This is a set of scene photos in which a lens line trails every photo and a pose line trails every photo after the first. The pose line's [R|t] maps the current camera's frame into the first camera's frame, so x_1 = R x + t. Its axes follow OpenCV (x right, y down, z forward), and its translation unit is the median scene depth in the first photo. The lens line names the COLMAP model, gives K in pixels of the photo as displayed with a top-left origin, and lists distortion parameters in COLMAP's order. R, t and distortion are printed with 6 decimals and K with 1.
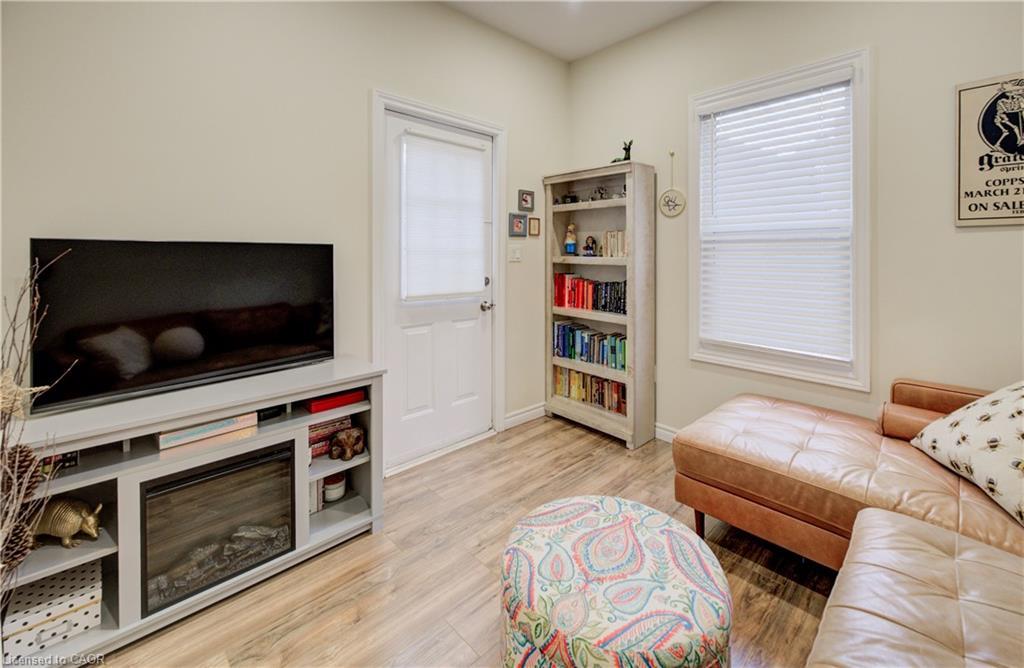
lens RADIAL K [[425.5, 0, 518.0], [0, 425.5, 254.4], [0, 0, 1]] dist [-0.000898, -0.000085]
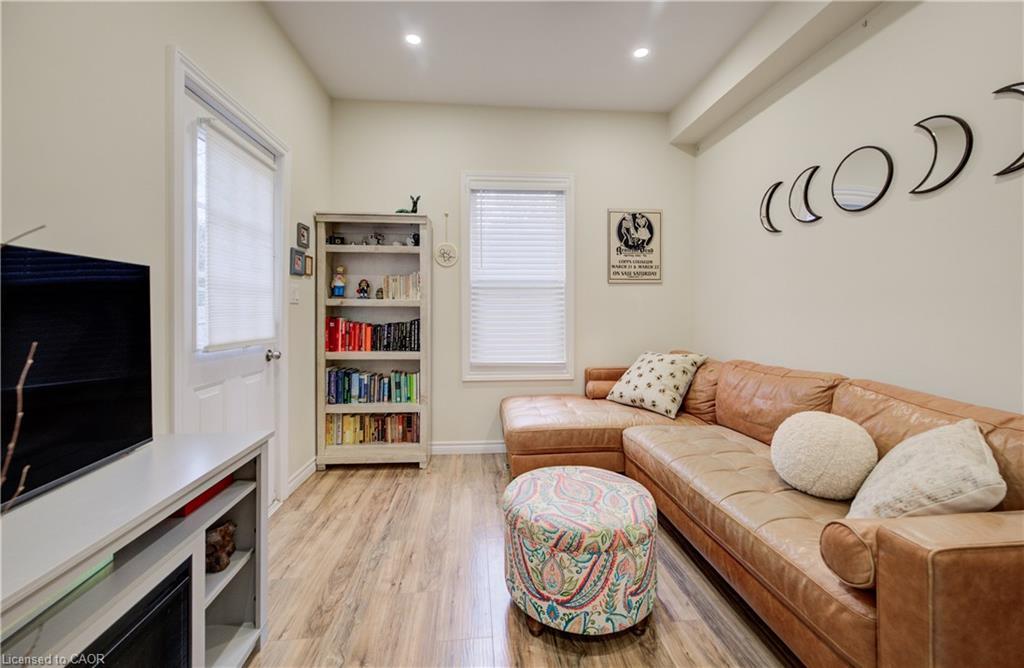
lens RADIAL K [[410.3, 0, 515.2], [0, 410.3, 306.6], [0, 0, 1]] dist [-0.000137, 0.000033]
pose [[0.619011, 0.003024, 0.785376, -0.443231], [0.001710, 0.999985, -0.005198, 0.032825], [-0.785380, 0.004560, 0.618997, 0.129053]]
